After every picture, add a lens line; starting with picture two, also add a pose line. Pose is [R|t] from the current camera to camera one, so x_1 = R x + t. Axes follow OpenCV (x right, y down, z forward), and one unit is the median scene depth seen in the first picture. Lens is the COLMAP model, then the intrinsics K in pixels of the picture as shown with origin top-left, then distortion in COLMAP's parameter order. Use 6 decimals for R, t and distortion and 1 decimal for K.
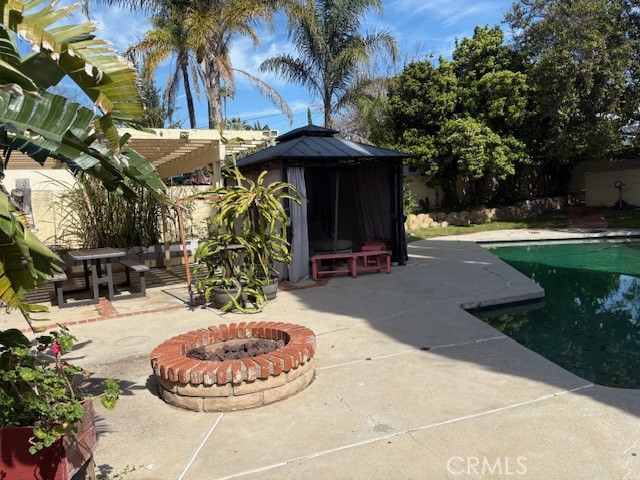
lens RADIAL K [[475.2, 0, 315.2], [0, 475.2, 240.9], [0, 0, 1]] dist [0.003969, -0.028245]
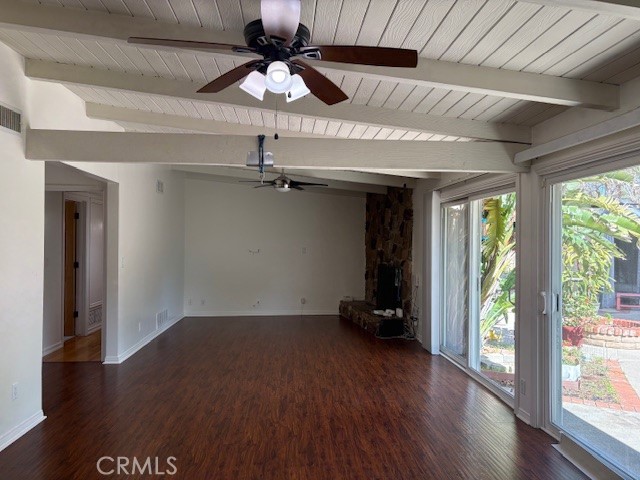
lens RADIAL K [[475.2, 0, 320.6], [0, 475.2, 240.8], [0, 0, 1]] dist [0.003969, -0.028245]
pose [[0.905822, 0.065422, -0.418578, -0.534279], [-0.102901, 0.992394, -0.067575, 0.151079], [0.410973, 0.104283, 0.905663, -1.553862]]
